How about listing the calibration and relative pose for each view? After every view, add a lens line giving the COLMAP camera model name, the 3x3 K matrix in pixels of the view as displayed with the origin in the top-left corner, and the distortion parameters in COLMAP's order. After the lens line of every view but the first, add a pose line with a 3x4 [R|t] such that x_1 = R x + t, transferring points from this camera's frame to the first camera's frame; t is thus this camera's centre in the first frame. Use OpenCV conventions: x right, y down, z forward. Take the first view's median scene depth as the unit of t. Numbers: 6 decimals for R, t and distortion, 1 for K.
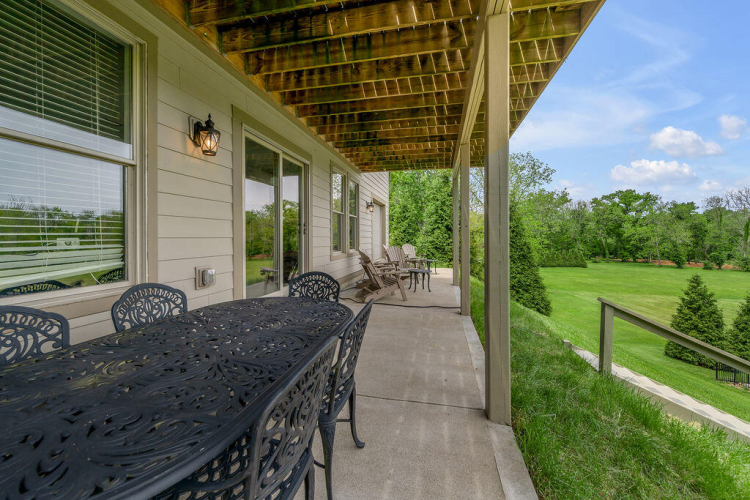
lens RADIAL K [[314.5, 0, 370.6], [0, 314.5, 242.9], [0, 0, 1]] dist [0.010466, 0.000449]
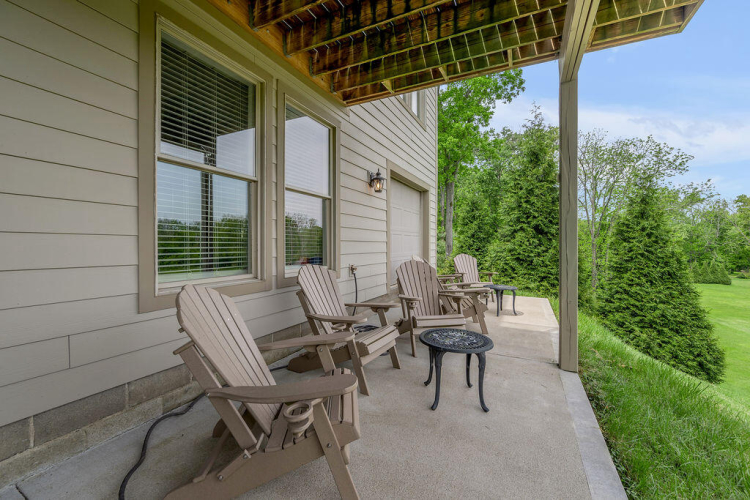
lens RADIAL K [[314.5, 0, 381.4], [0, 314.5, 249.9], [0, 0, 1]] dist [0.010466, 0.000449]
pose [[0.976955, 0.004947, -0.213390, 0.063100], [-0.005736, 0.999979, -0.003078, -0.001172], [0.213370, 0.004231, 0.976962, 0.268448]]
